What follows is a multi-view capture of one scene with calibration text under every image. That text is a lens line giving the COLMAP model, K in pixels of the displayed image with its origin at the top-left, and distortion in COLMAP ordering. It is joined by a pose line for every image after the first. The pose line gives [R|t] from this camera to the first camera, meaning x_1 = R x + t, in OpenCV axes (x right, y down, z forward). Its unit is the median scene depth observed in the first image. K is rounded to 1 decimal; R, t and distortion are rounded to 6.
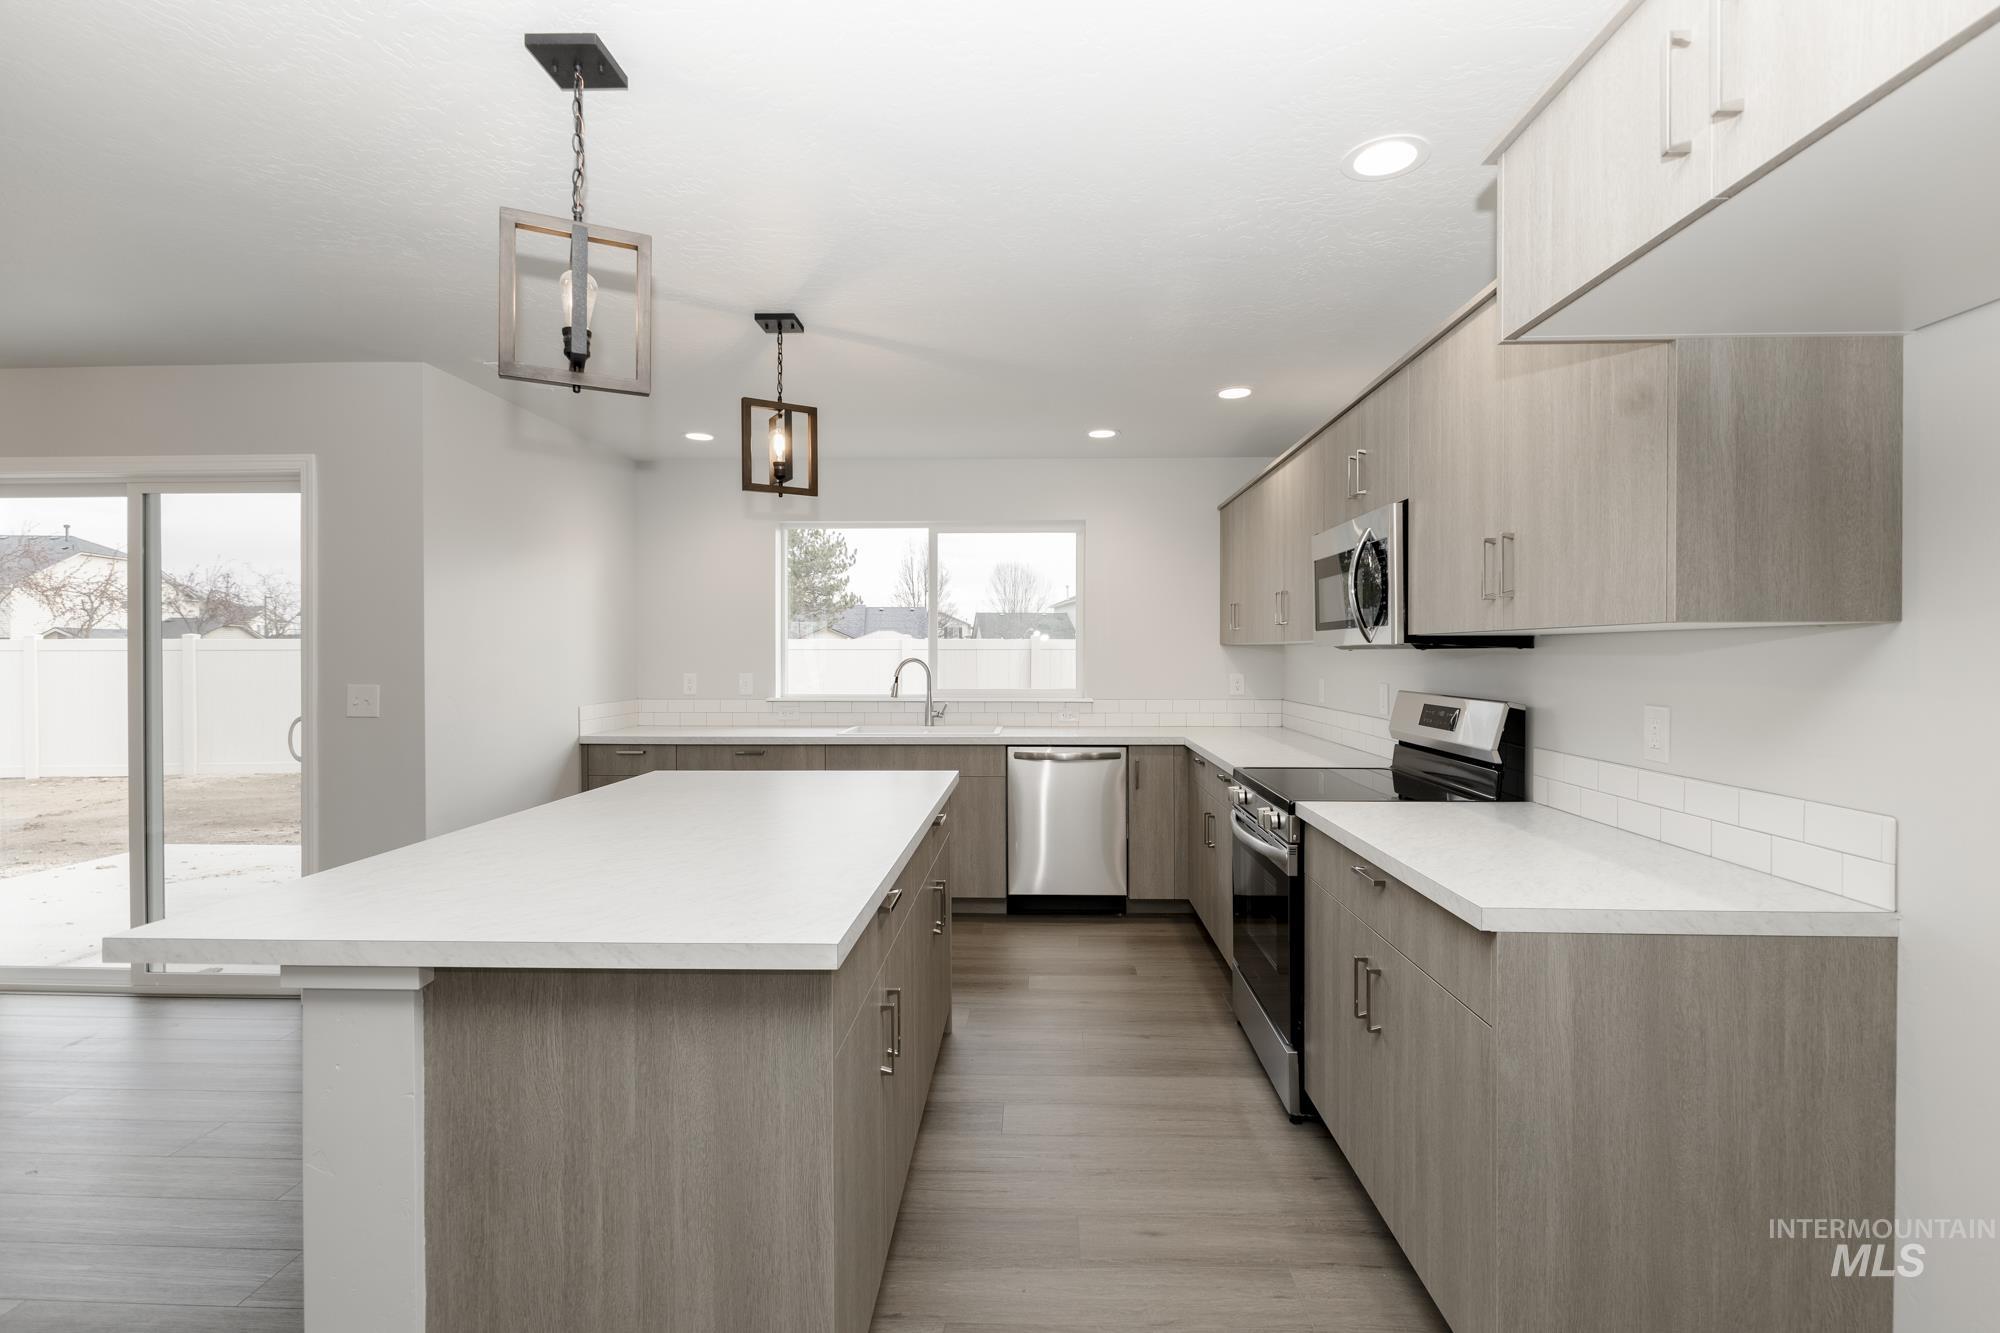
lens RADIAL K [[918.7, 0, 1004.3], [0, 918.7, 657.5], [0, 0, 1]] dist [-0.000759, -0.000736]
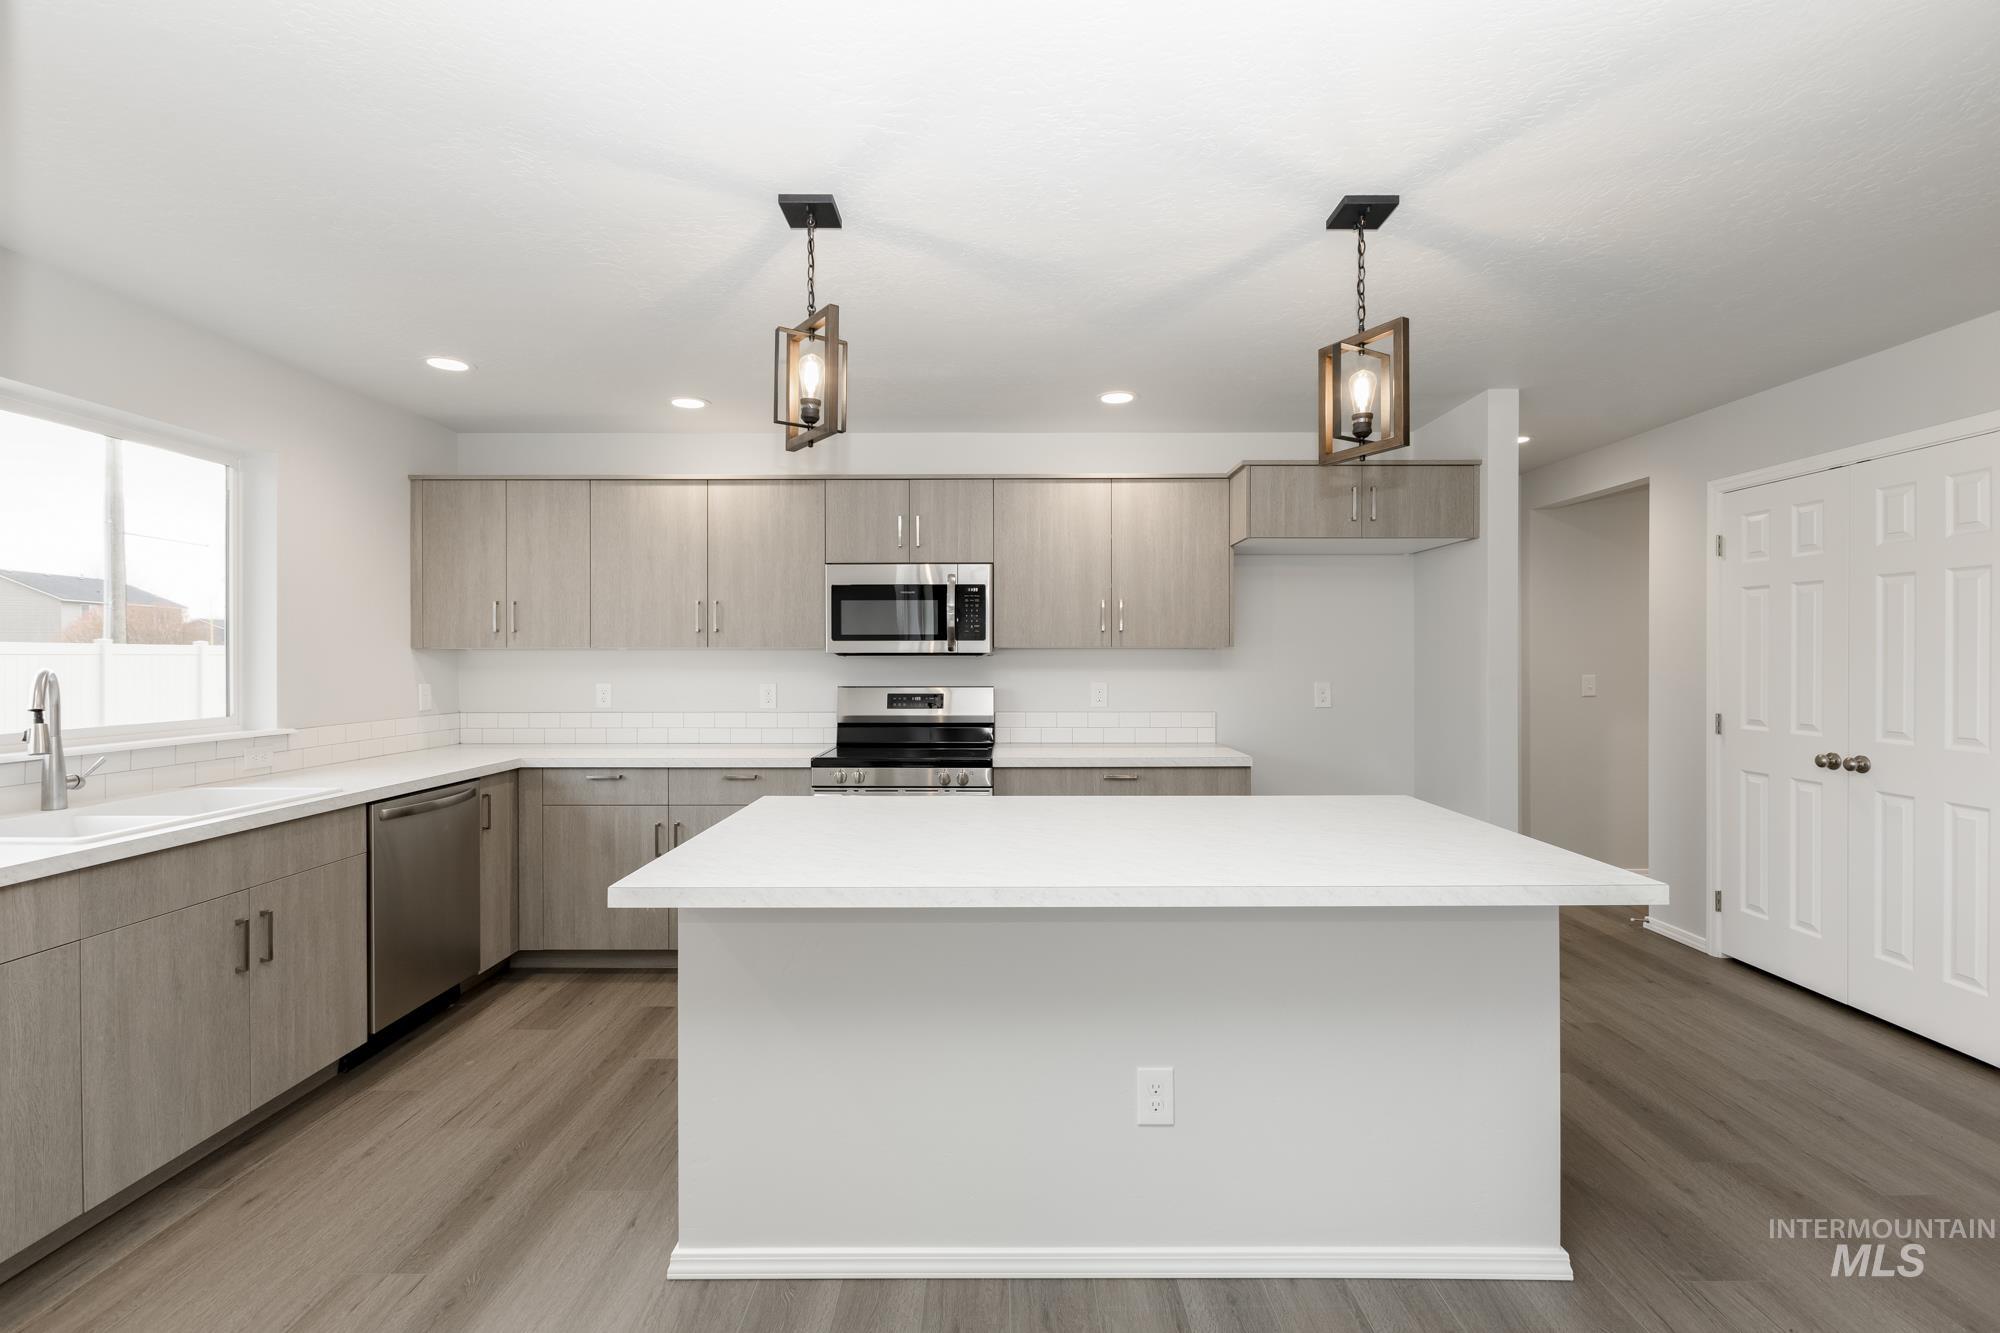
lens RADIAL K [[918.7, 0, 1004.3], [0, 918.7, 657.5], [0, 0, 1]] dist [-0.000759, -0.000736]
pose [[-0.037385, 0.000913, 0.999301, -0.648217], [0.006303, 0.999980, -0.000678, -0.002527], [-0.999281, 0.006273, -0.037390, 0.574579]]
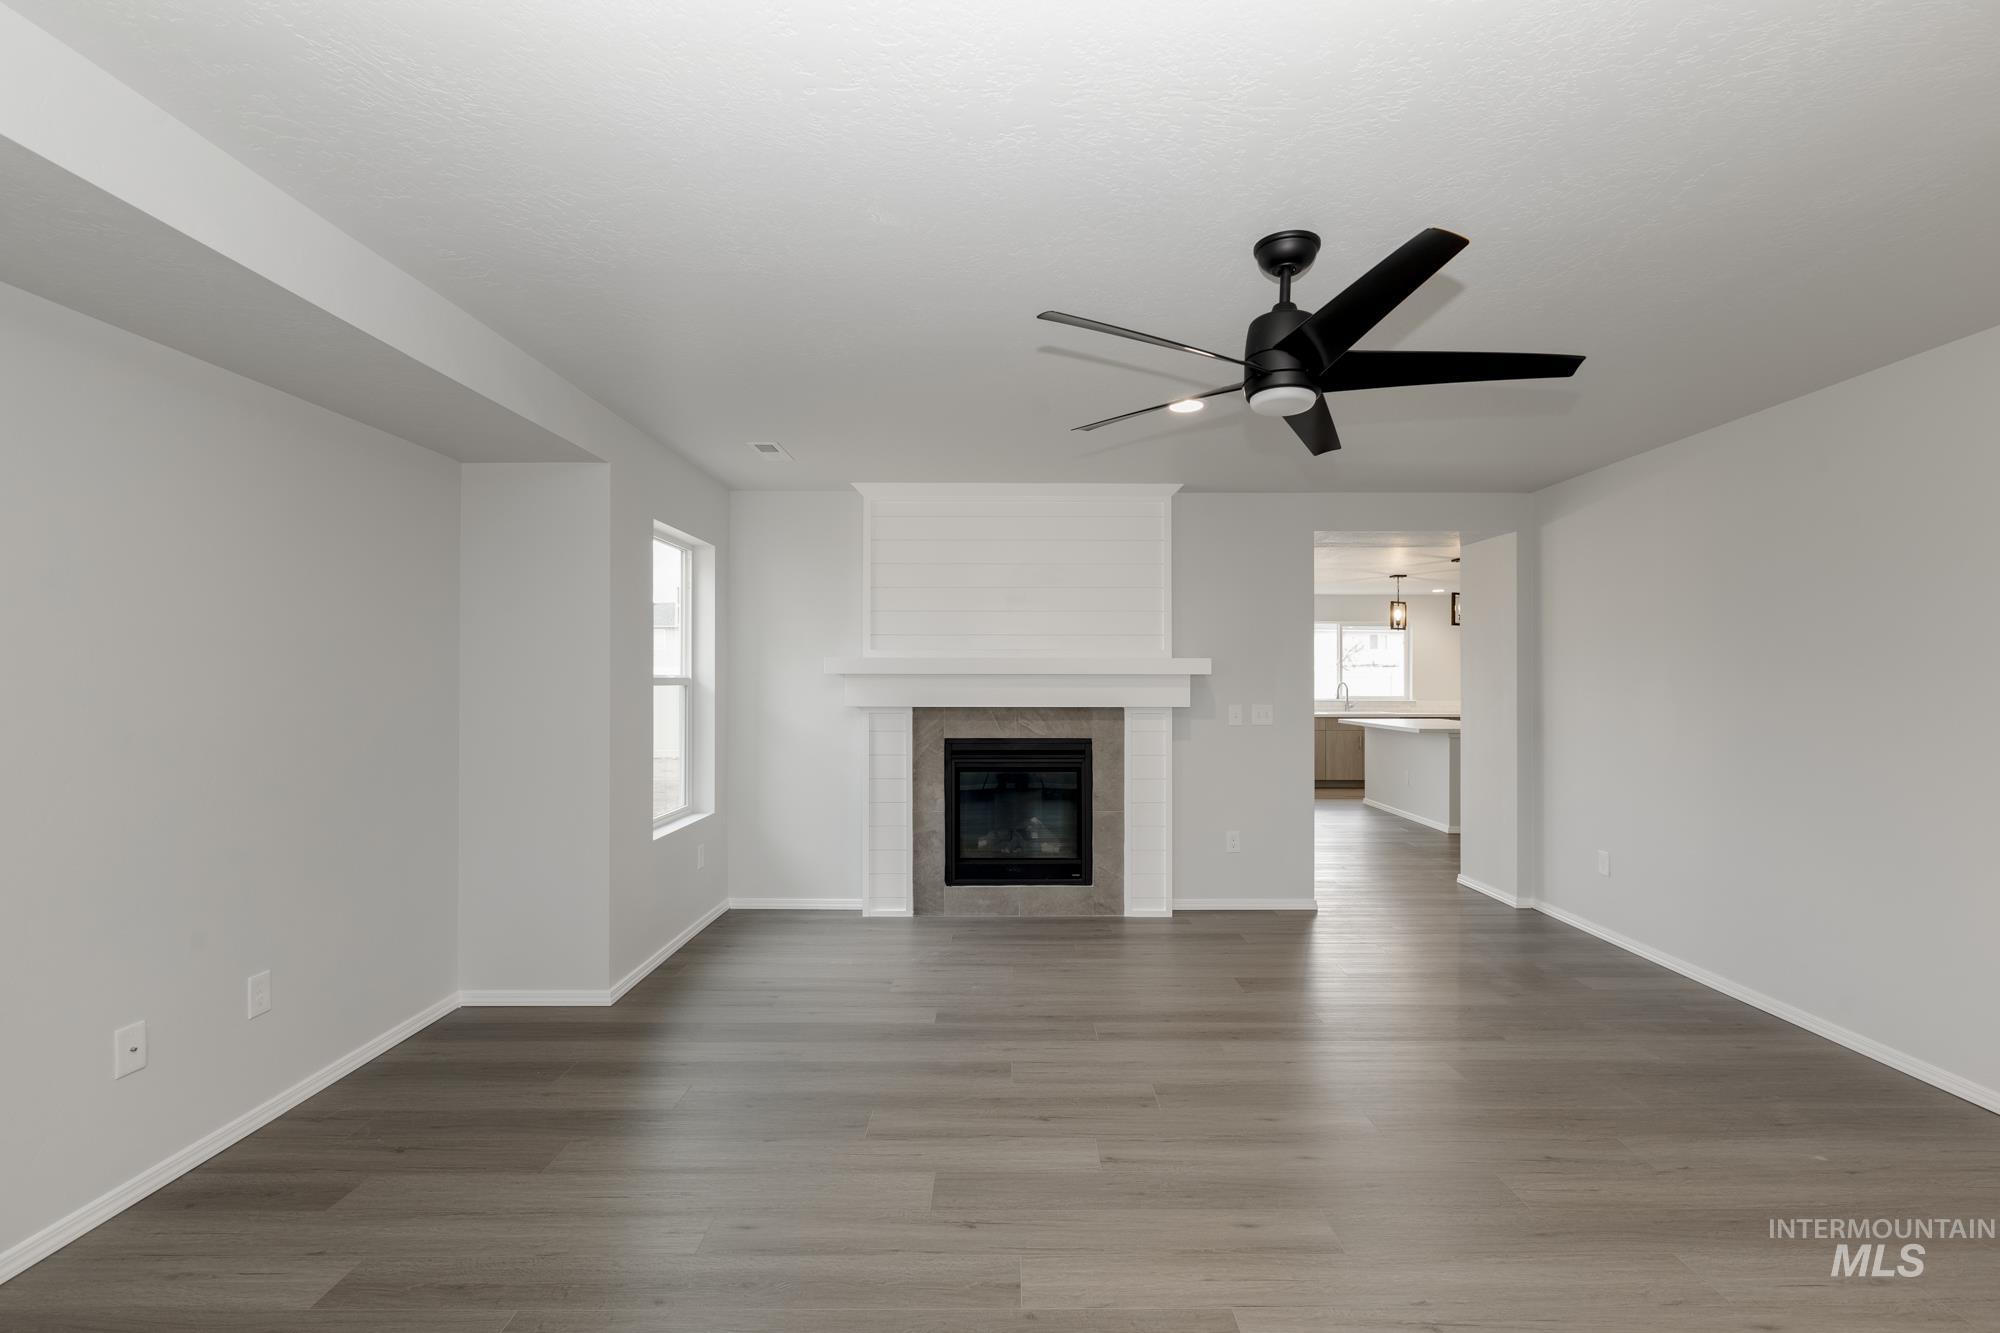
lens RADIAL K [[918.7, 0, 1004.3], [0, 918.7, 657.5], [0, 0, 1]] dist [-0.000759, -0.000736]
pose [[0.999382, 0.004553, 0.034845, -1.129146], [-0.003625, 0.999638, -0.026667, 0.004272], [-0.034953, 0.026524, 0.999037, -1.400566]]
